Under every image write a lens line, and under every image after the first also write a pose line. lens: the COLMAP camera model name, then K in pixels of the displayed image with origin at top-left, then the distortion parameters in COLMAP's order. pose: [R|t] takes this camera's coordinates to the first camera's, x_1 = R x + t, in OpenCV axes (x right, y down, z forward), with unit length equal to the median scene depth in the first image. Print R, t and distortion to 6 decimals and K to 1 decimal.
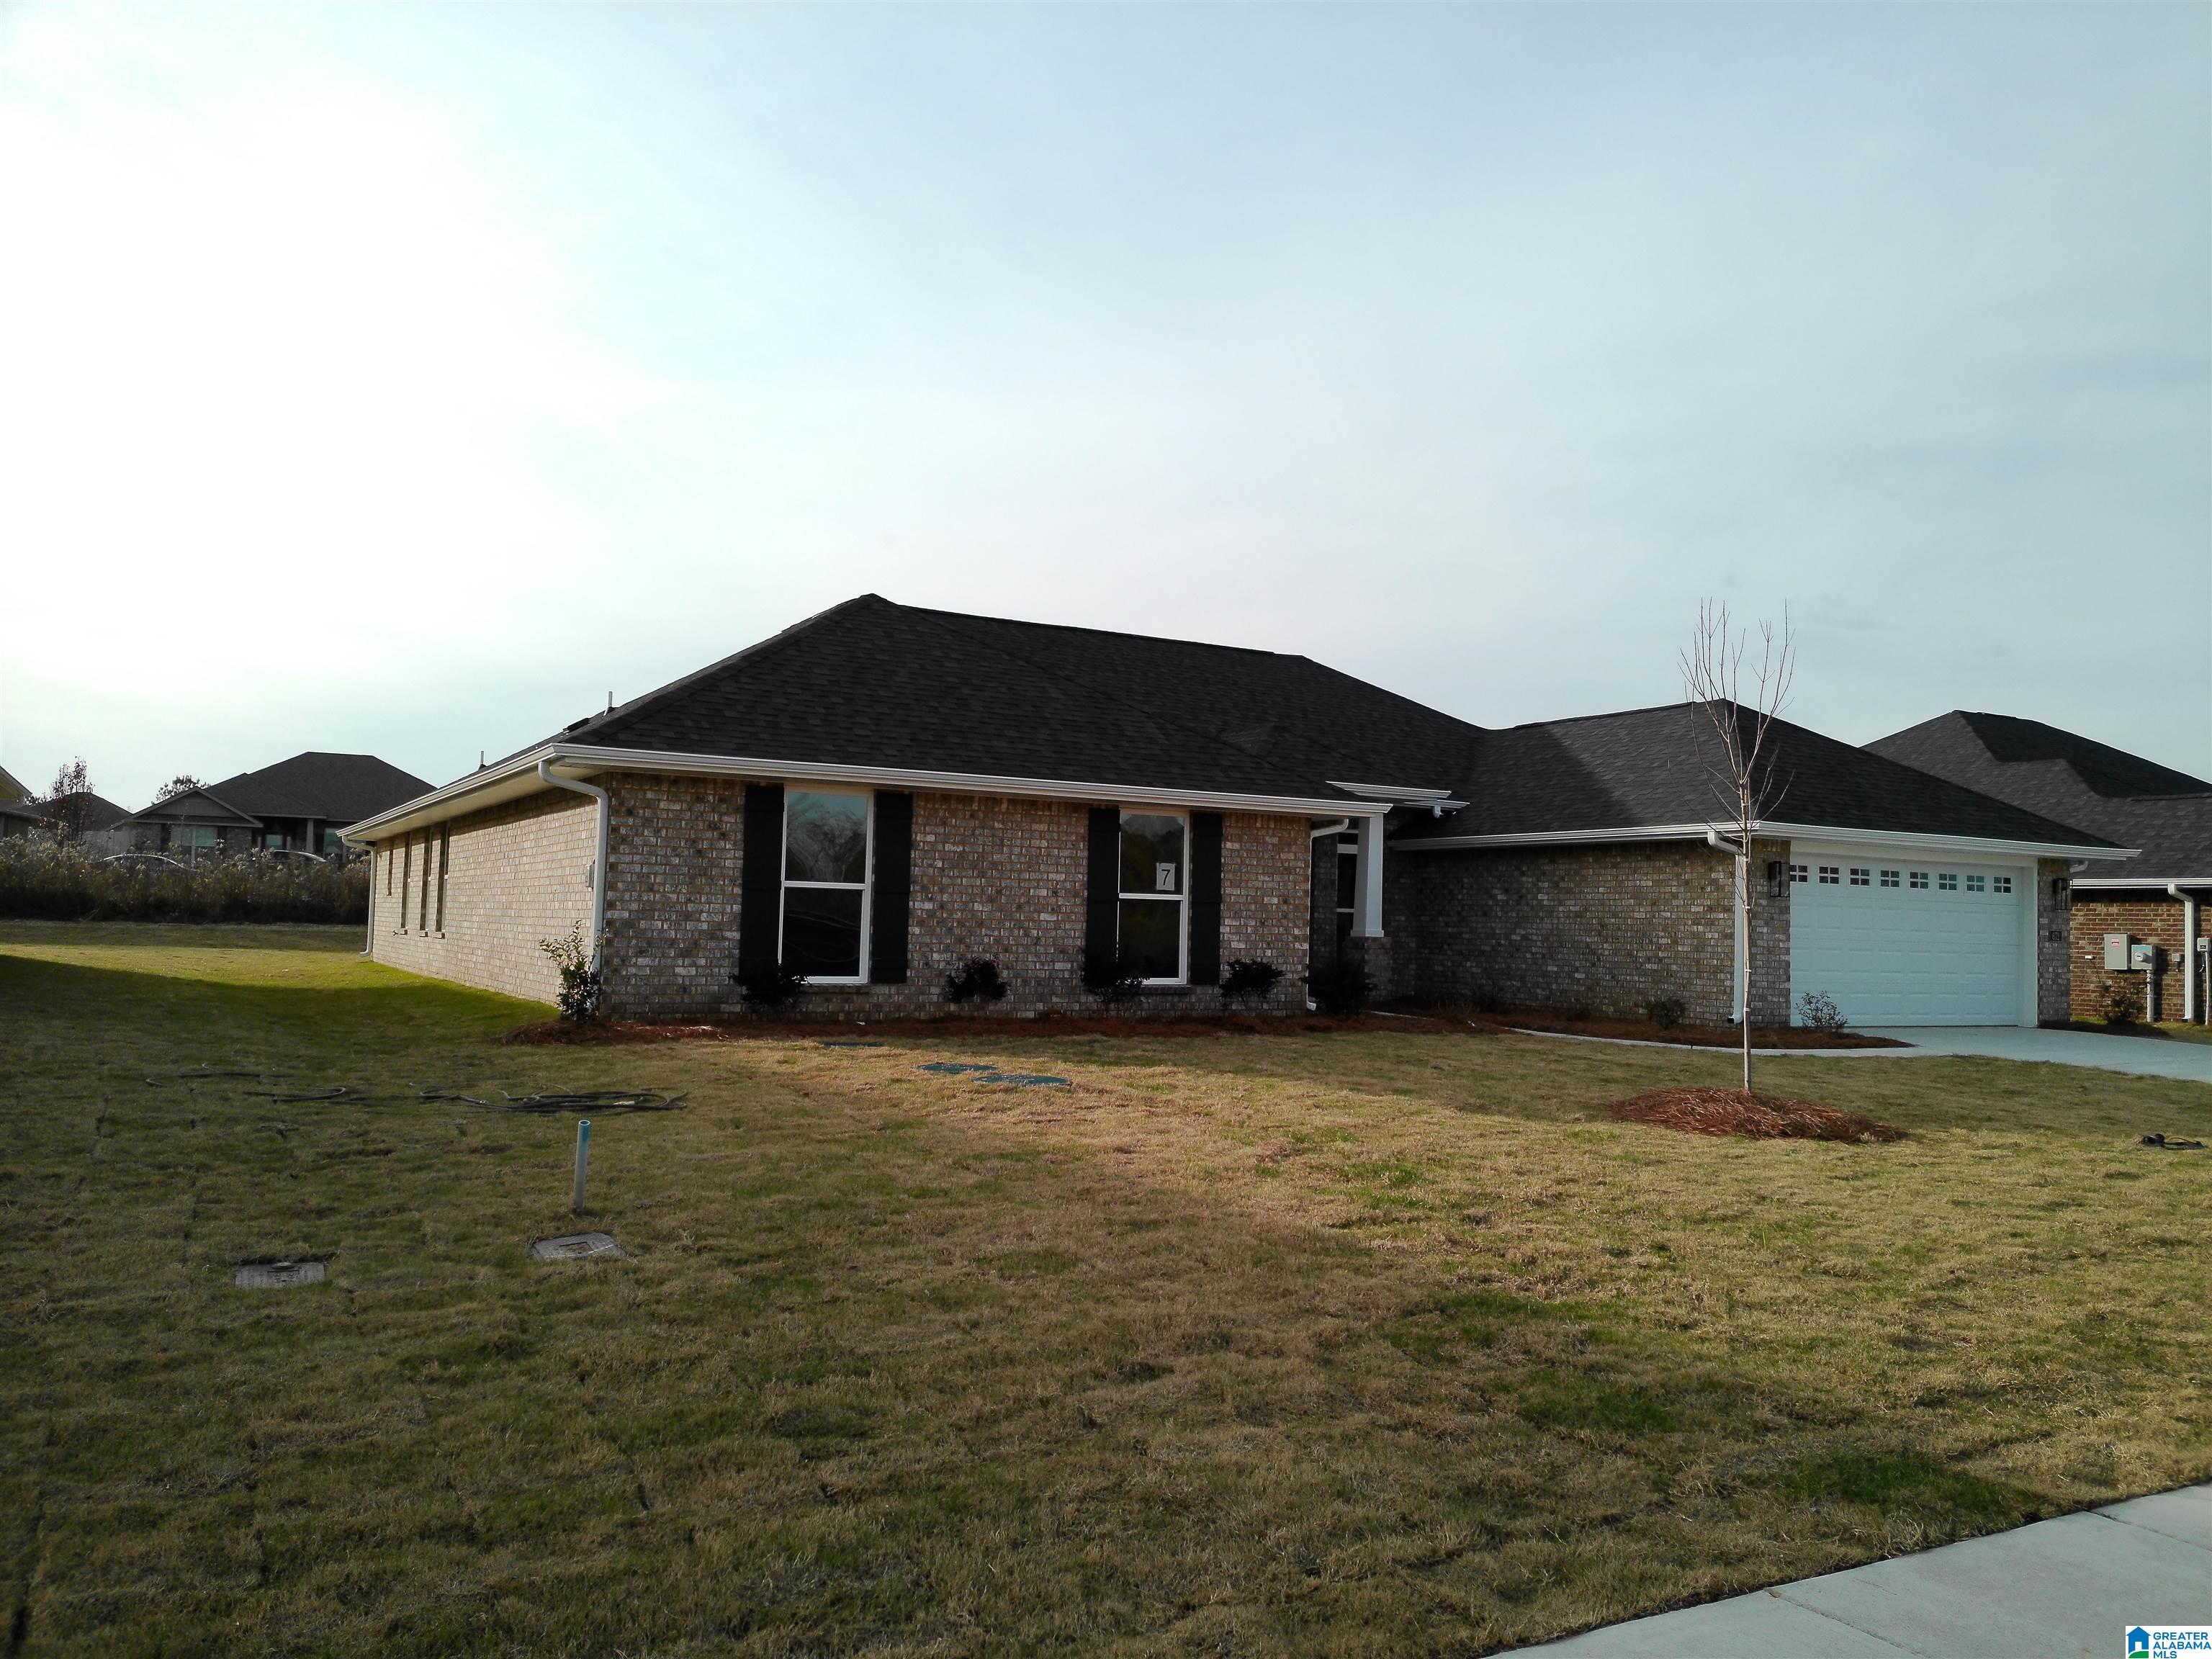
lens RADIAL K [[1679.3, 0, 1091.3], [0, 1679.3, 829.7], [0, 0, 1]] dist [0.088104, -0.101066]
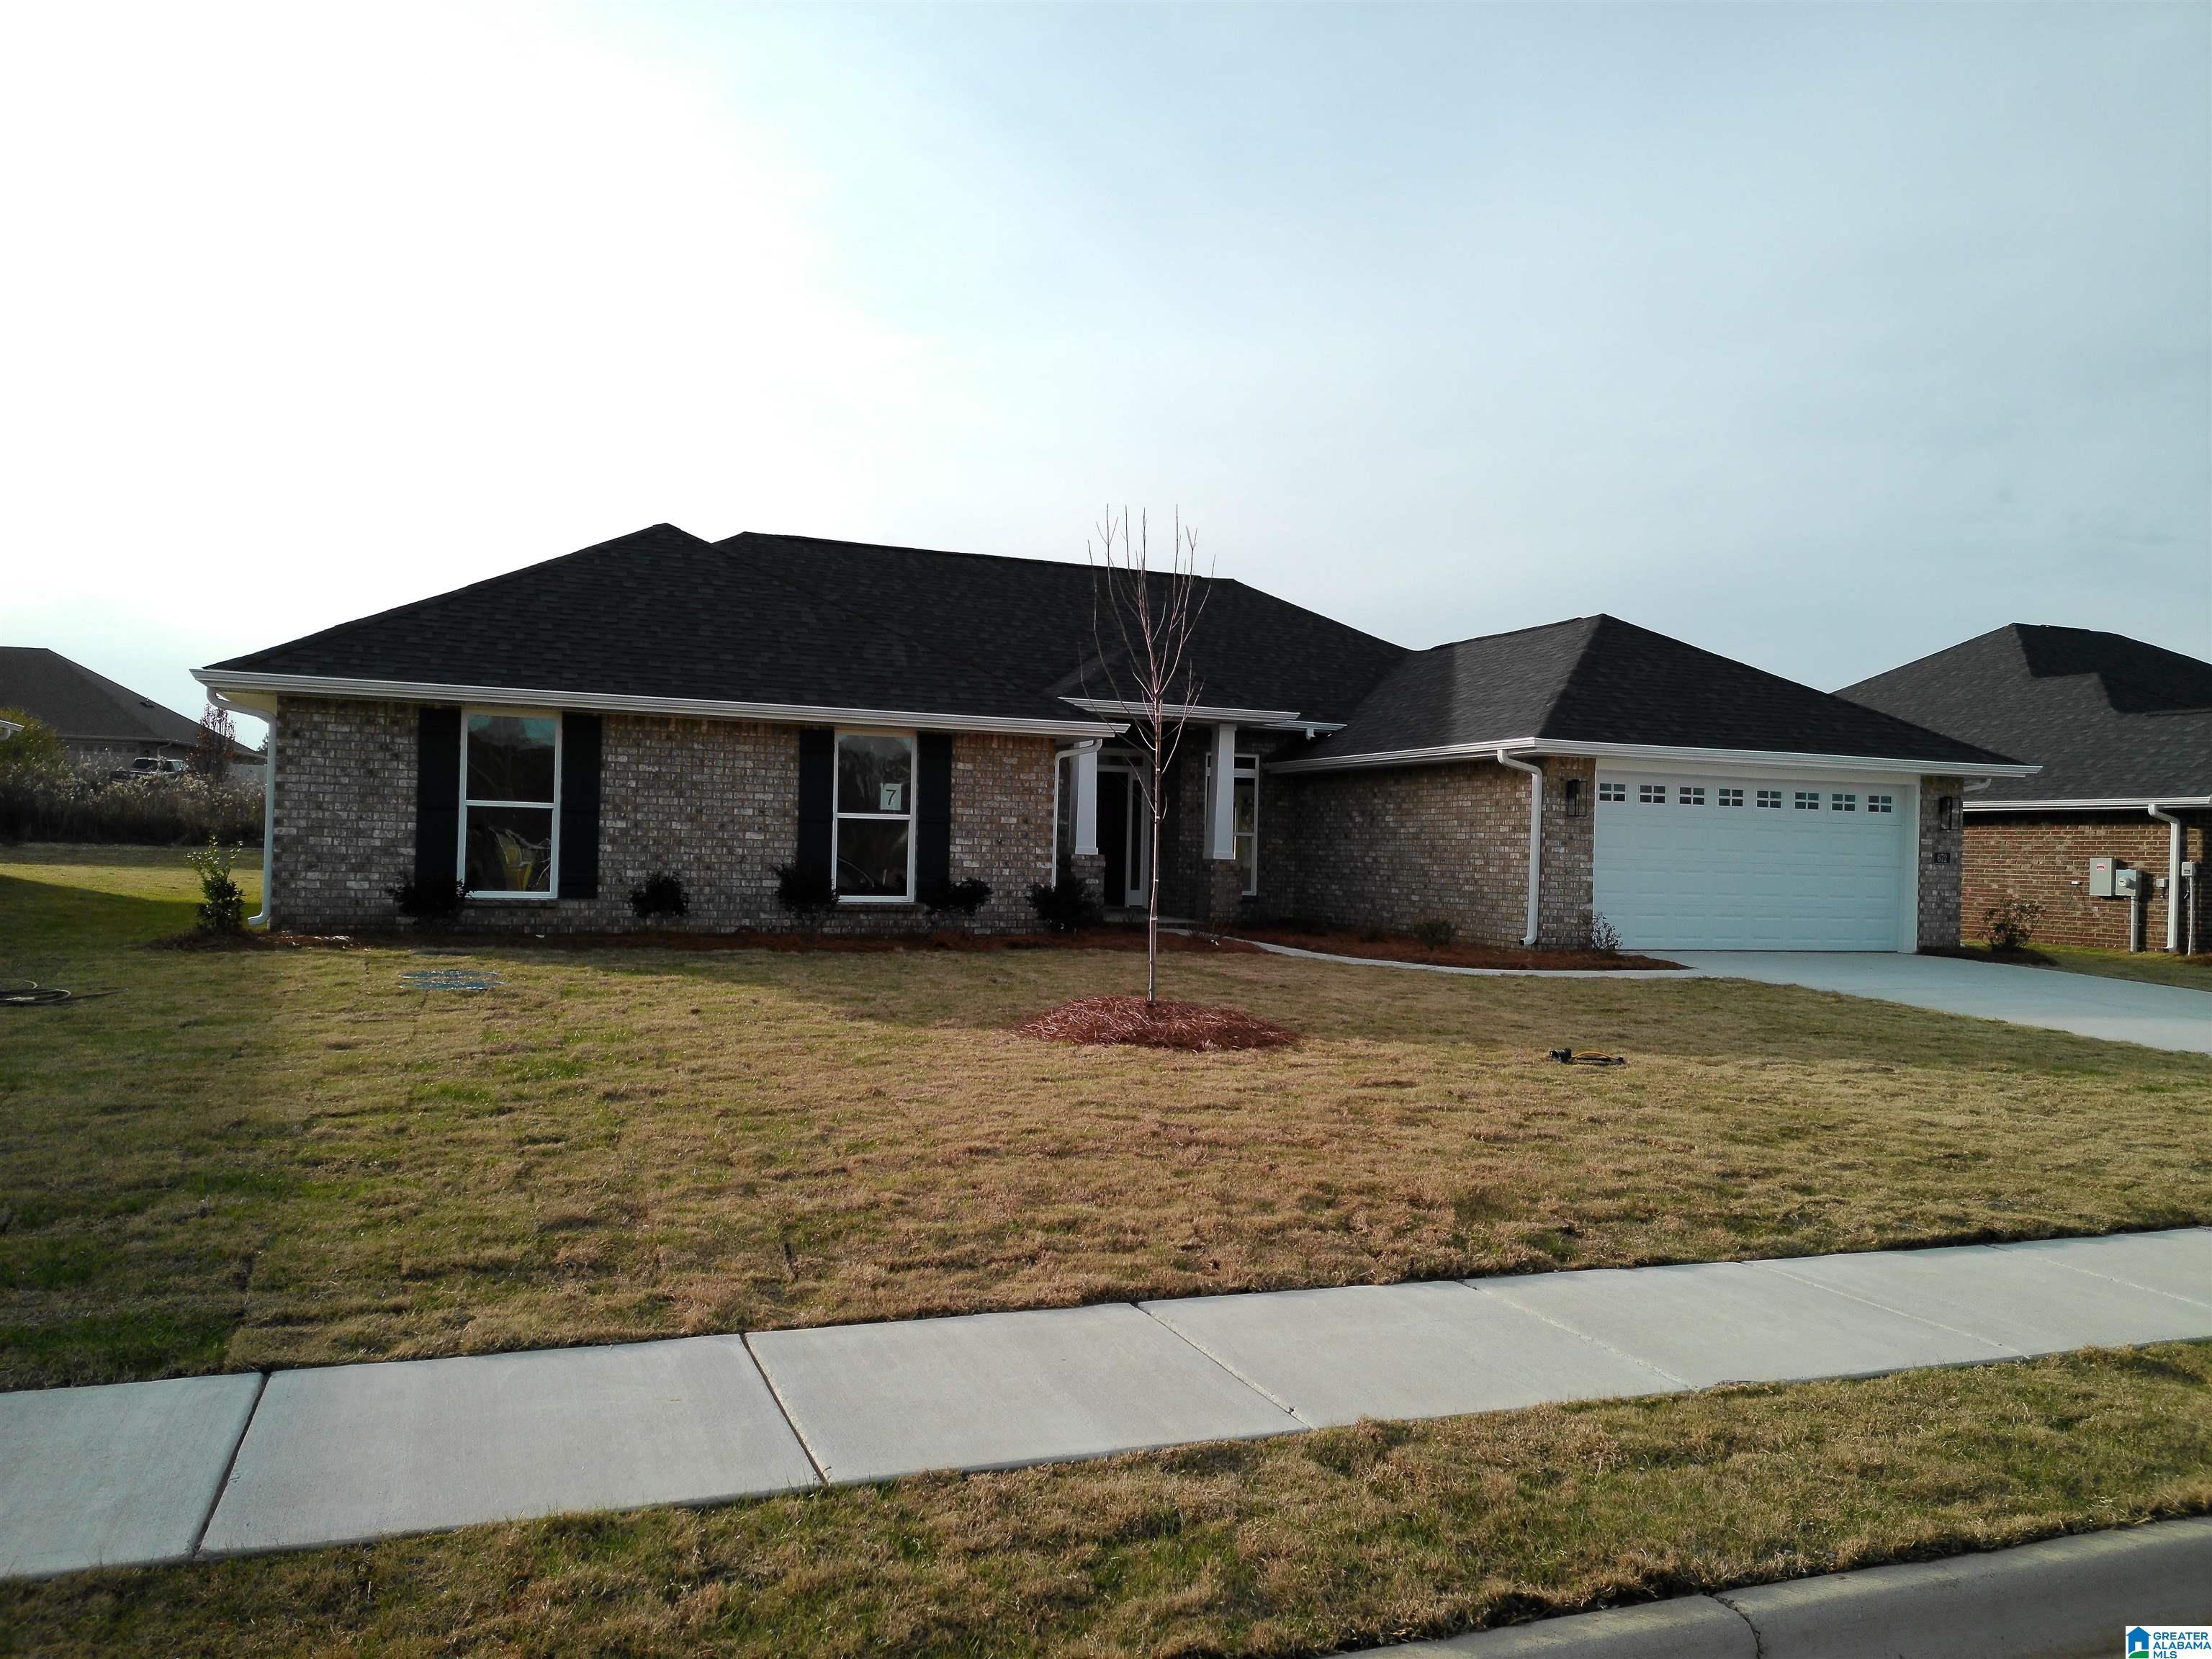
lens RADIAL K [[1679.3, 0, 1127.3], [0, 1679.3, 838.1], [0, 0, 1]] dist [0.088104, -0.101066]
pose [[0.991200, -0.000363, -0.132370, 0.316417], [0.006257, 0.999007, 0.044114, 0.008728], [0.132222, -0.044554, 0.990218, 0.007493]]
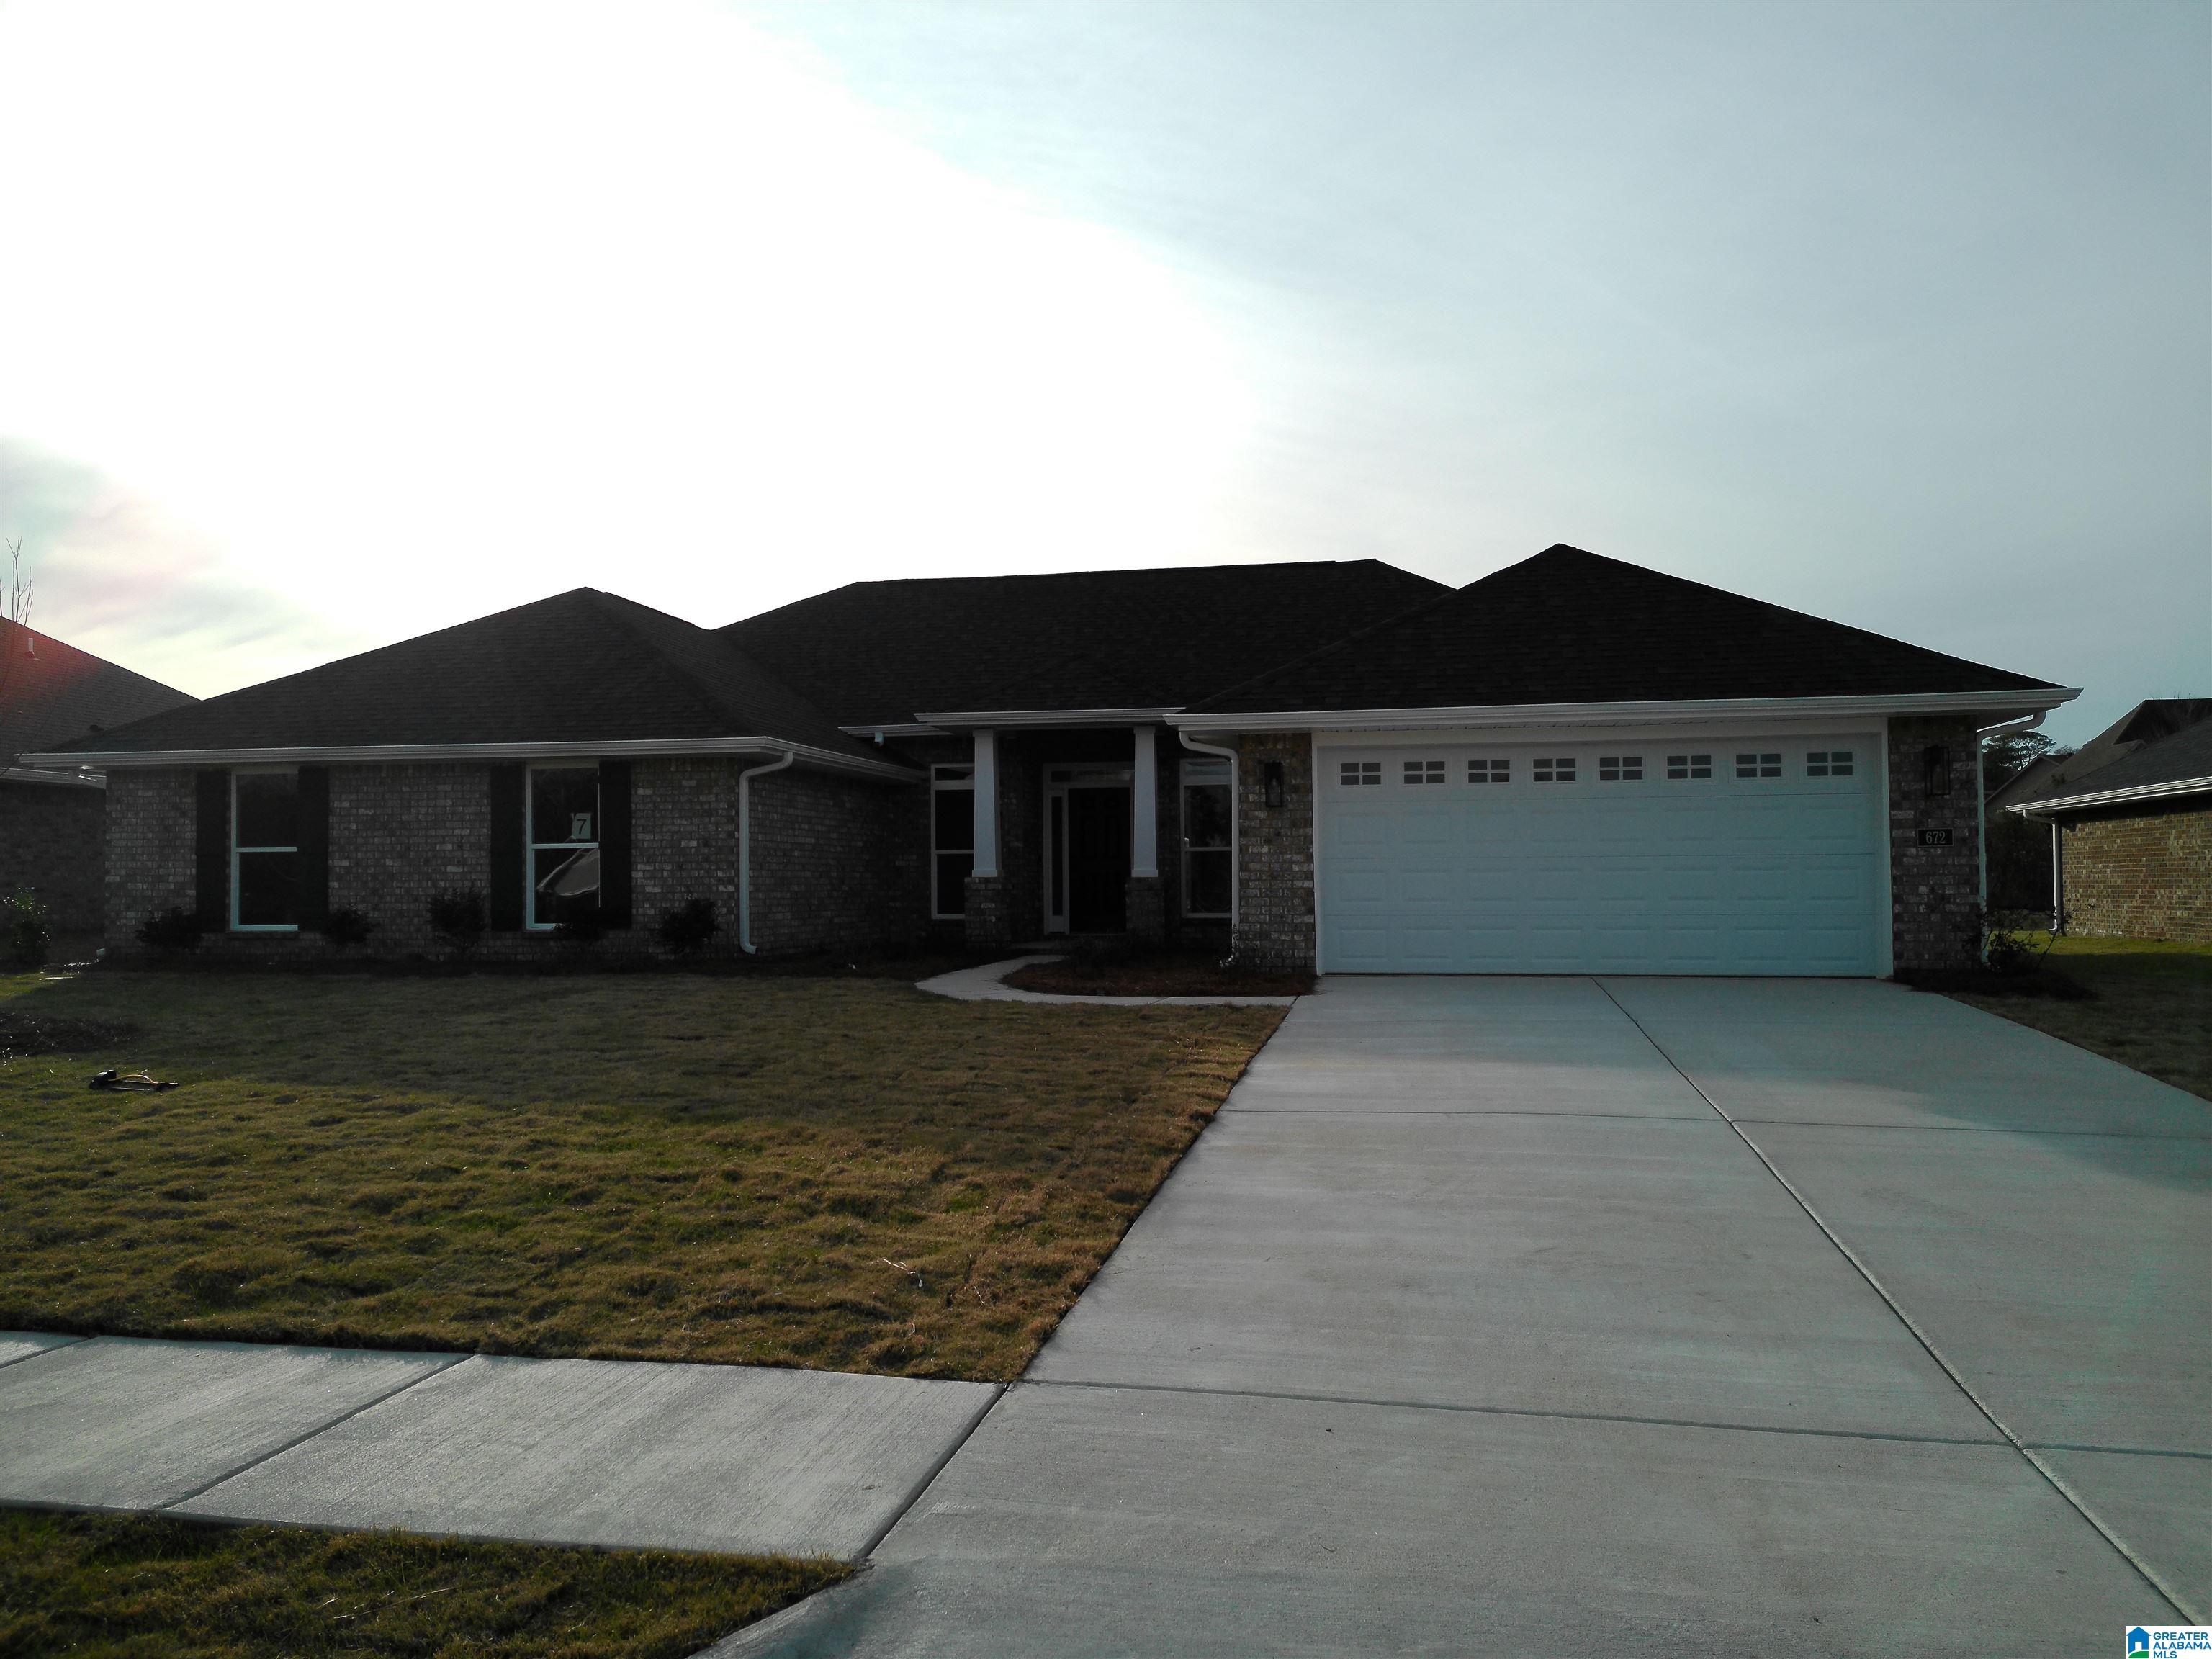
lens RADIAL K [[1679.3, 0, 1232.4], [0, 1679.3, 838.5], [0, 0, 1]] dist [0.088104, -0.101066]
pose [[0.760832, -0.048310, -0.647148, 1.014603], [0.063052, 0.998010, -0.000374, 0.060580], [0.645878, -0.040519, 0.762364, 0.452000]]
